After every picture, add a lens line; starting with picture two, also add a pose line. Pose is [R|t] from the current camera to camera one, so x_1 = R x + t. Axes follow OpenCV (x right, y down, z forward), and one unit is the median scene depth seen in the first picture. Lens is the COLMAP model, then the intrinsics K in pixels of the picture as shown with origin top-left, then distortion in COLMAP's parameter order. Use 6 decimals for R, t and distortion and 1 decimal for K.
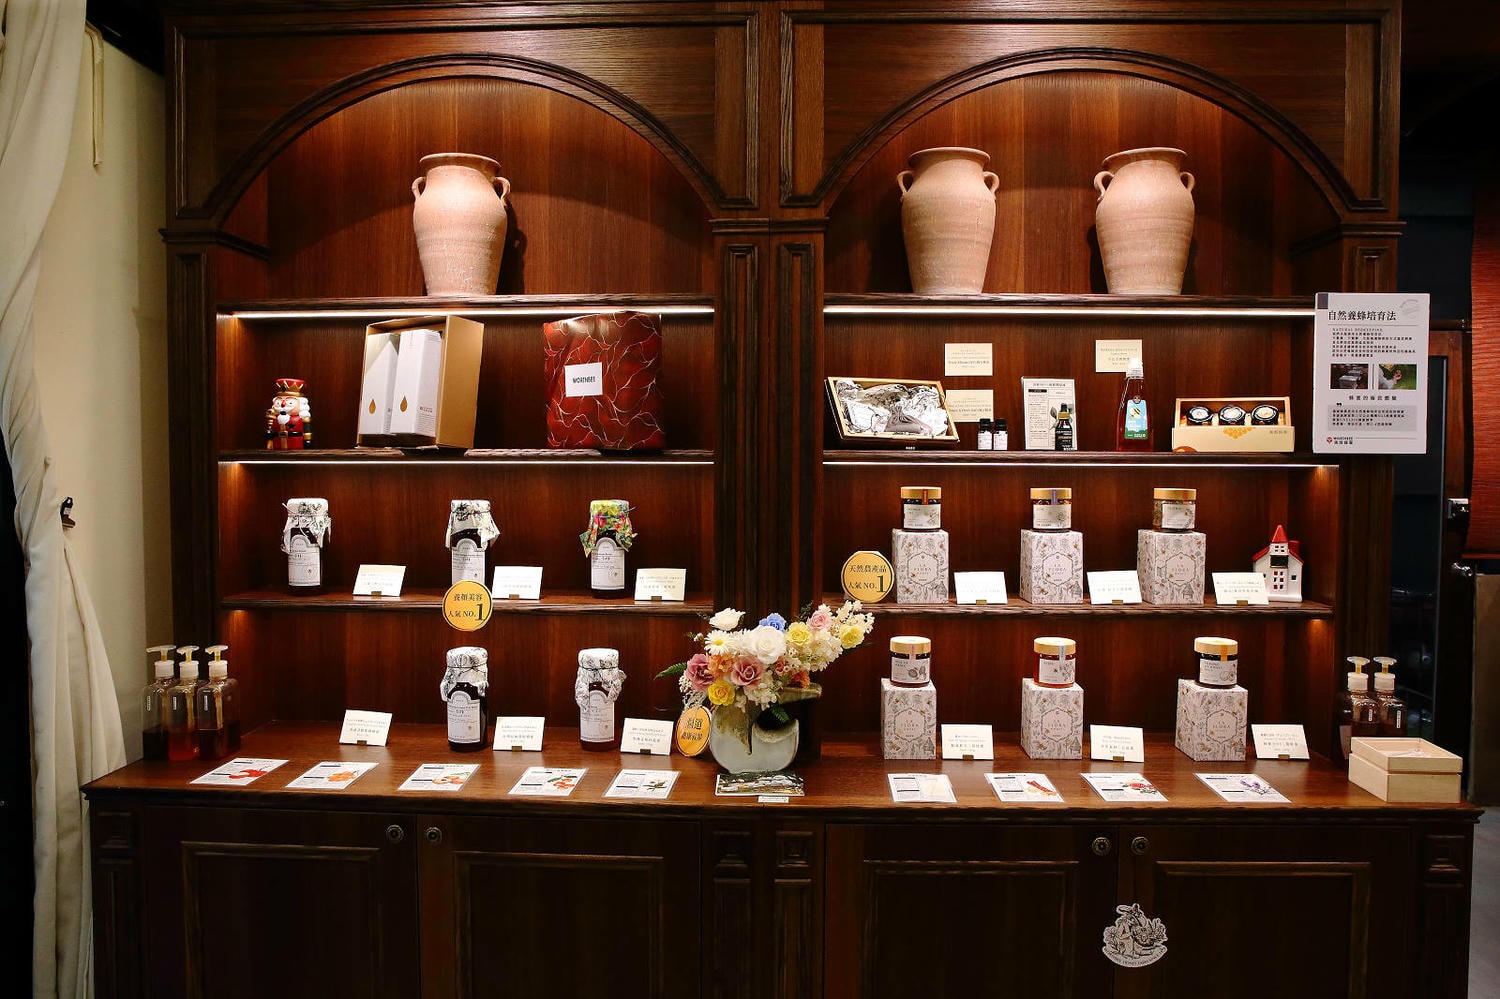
lens RADIAL K [[1016.9, 0, 759.6], [0, 1016.9, 506.8], [0, 0, 1]] dist [-0.075809, 0.032975]
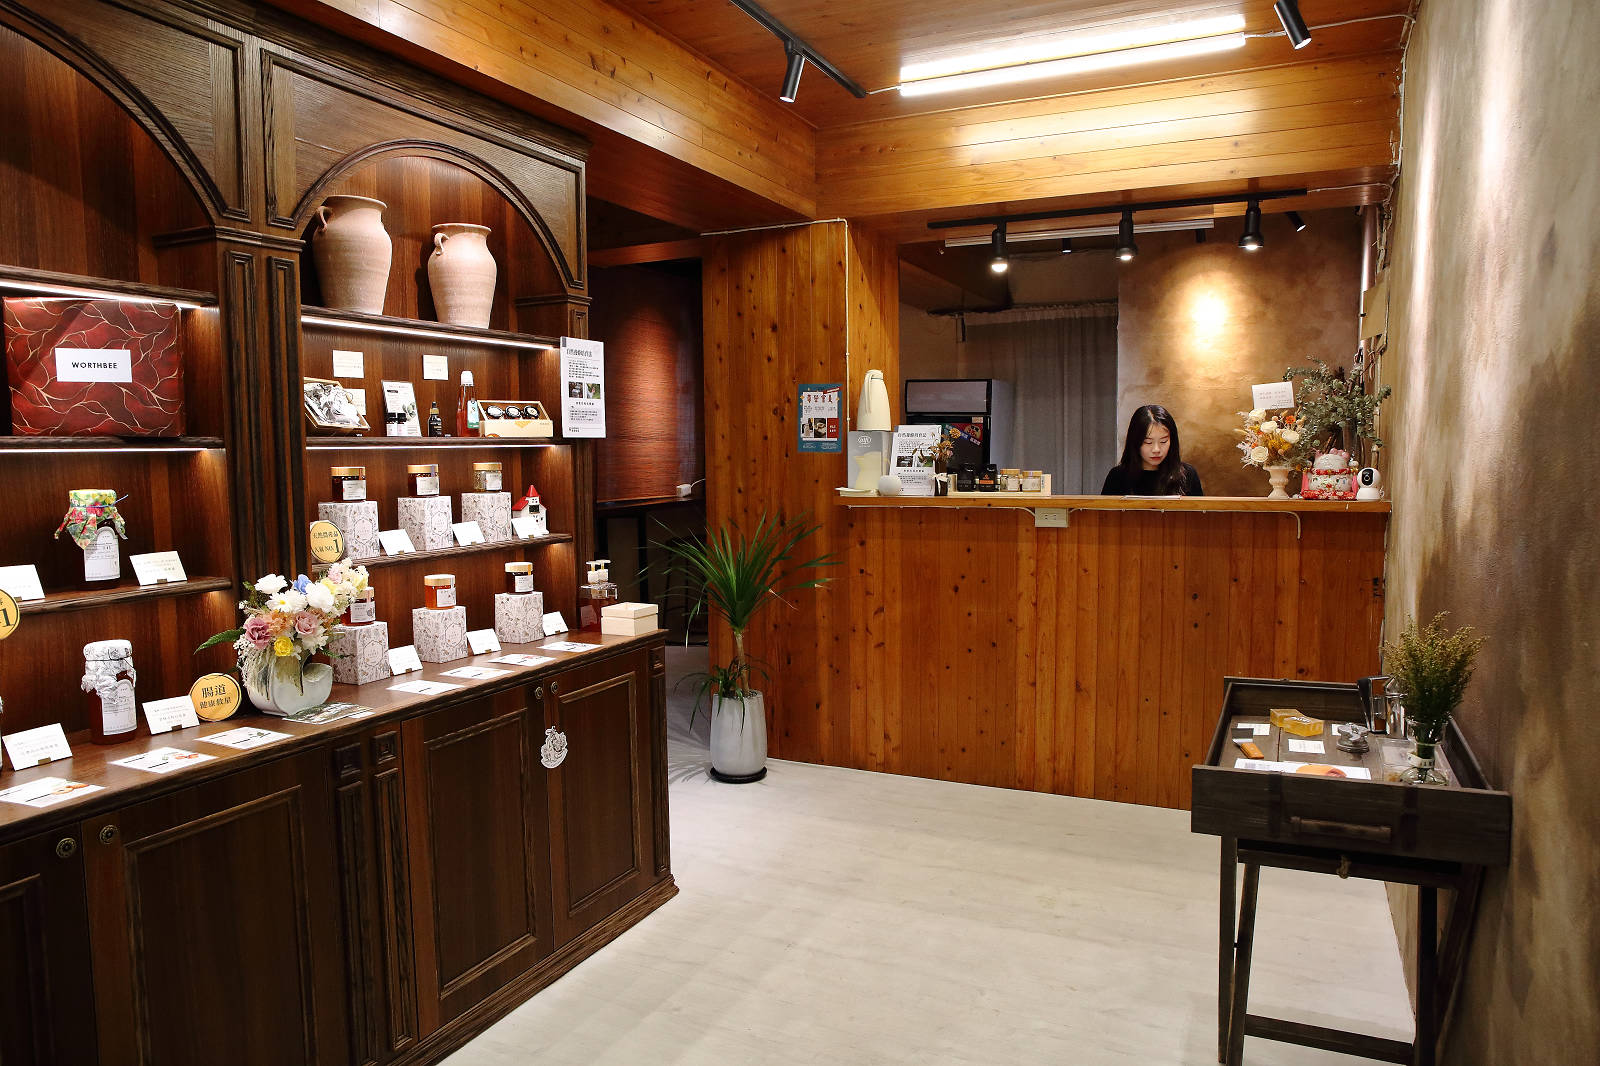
lens RADIAL K [[1084.7, 0, 821.1], [0, 1084.7, 544.2], [0, 0, 1]] dist [-0.075809, 0.032975]
pose [[0.373906, -0.090501, 0.923041, -0.853548], [0.051799, 0.995712, 0.076644, 0.004700], [-0.926019, 0.019155, 0.376990, -0.028321]]
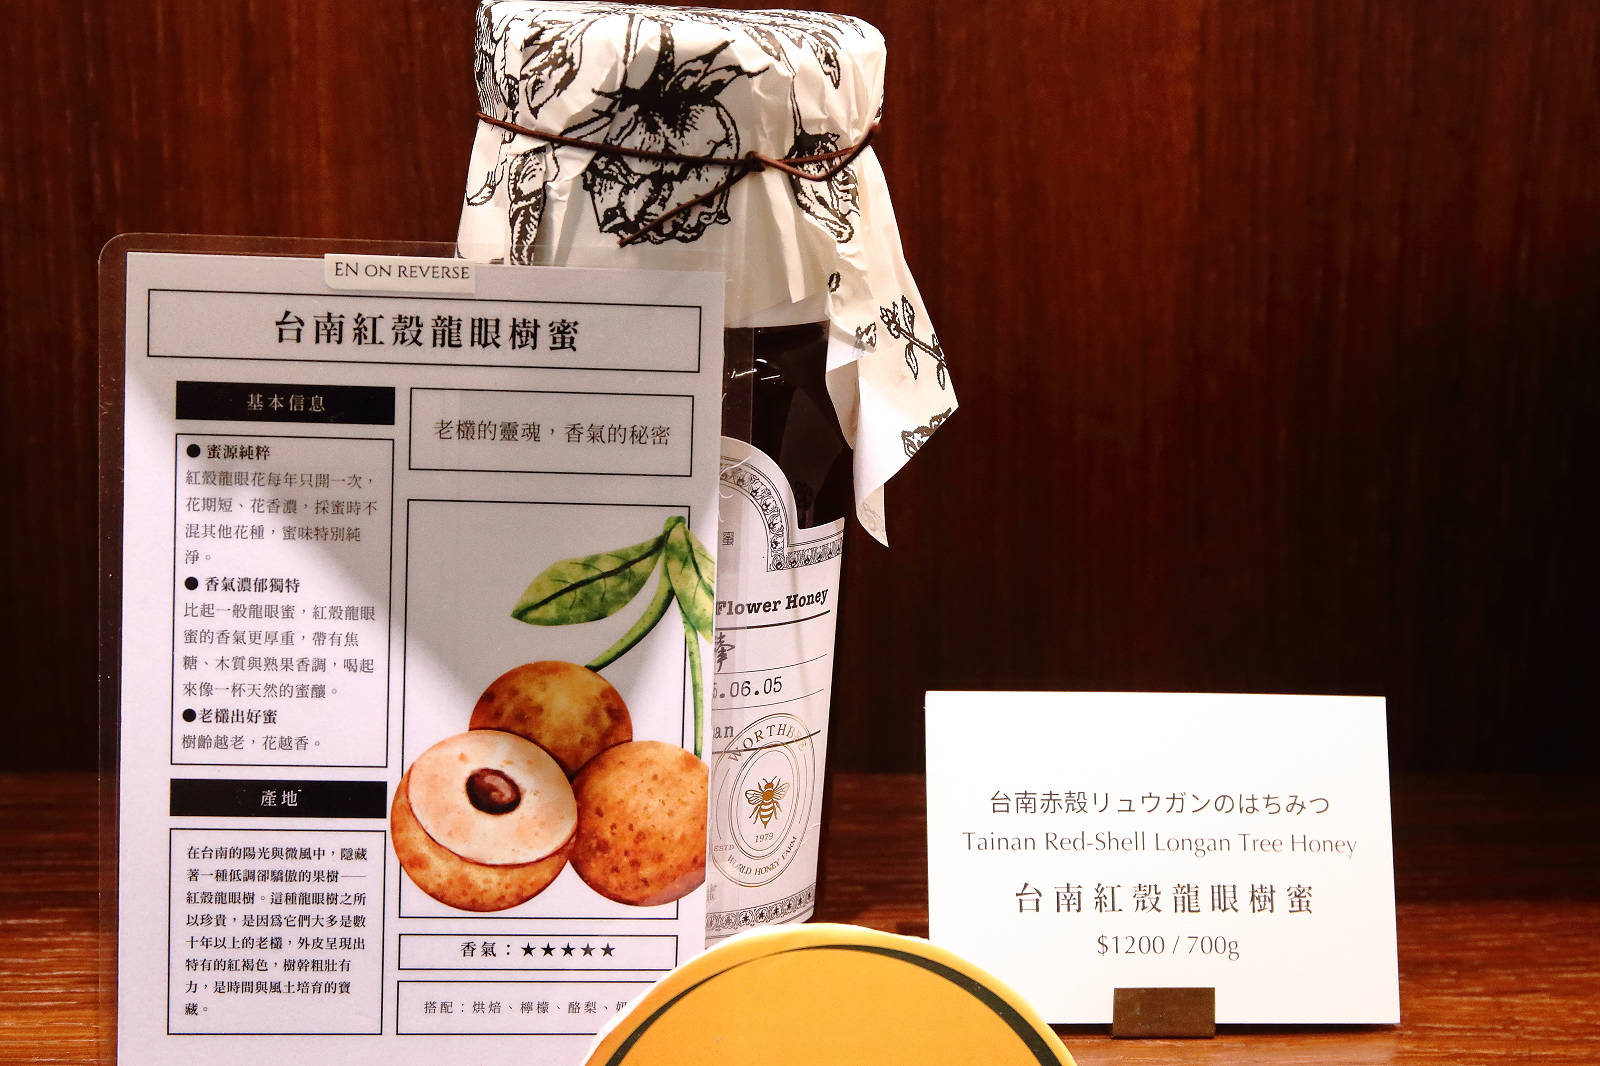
lens RADIAL K [[2486.7, 0, 783.9], [0, 2486.7, 546.6], [0, 0, 1]] dist [0.029801, 0.000000]
pose [[0.984225, 0.002104, 0.176908, -0.329067], [-0.038617, 0.978373, 0.203213, -0.005375], [-0.172654, -0.206839, 0.963020, 0.793402]]
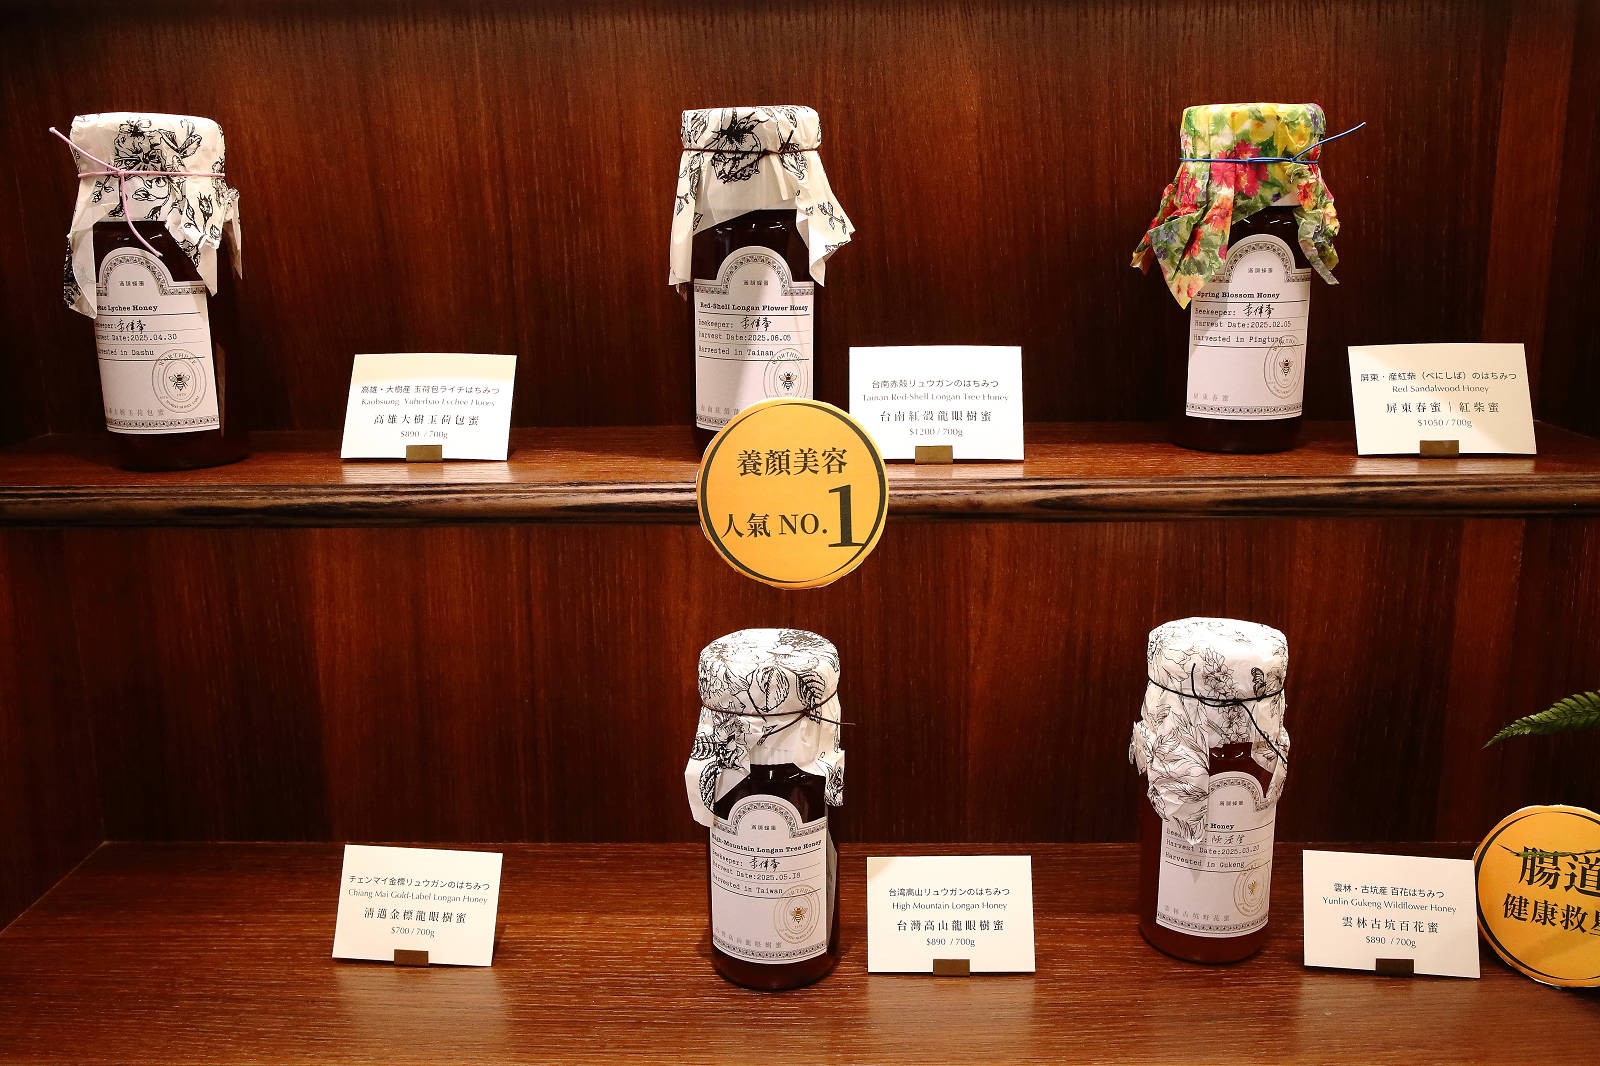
lens RADIAL K [[1437.5, 0, 812.5], [0, 1437.5, 528.1], [0, 0, 1]] dist [-0.049765, 0.053288]
pose [[0.999642, -0.021943, 0.015299, -0.287413], [0.018922, 0.984314, 0.175408, 0.039183], [-0.018908, -0.175055, 0.984377, 0.616075]]
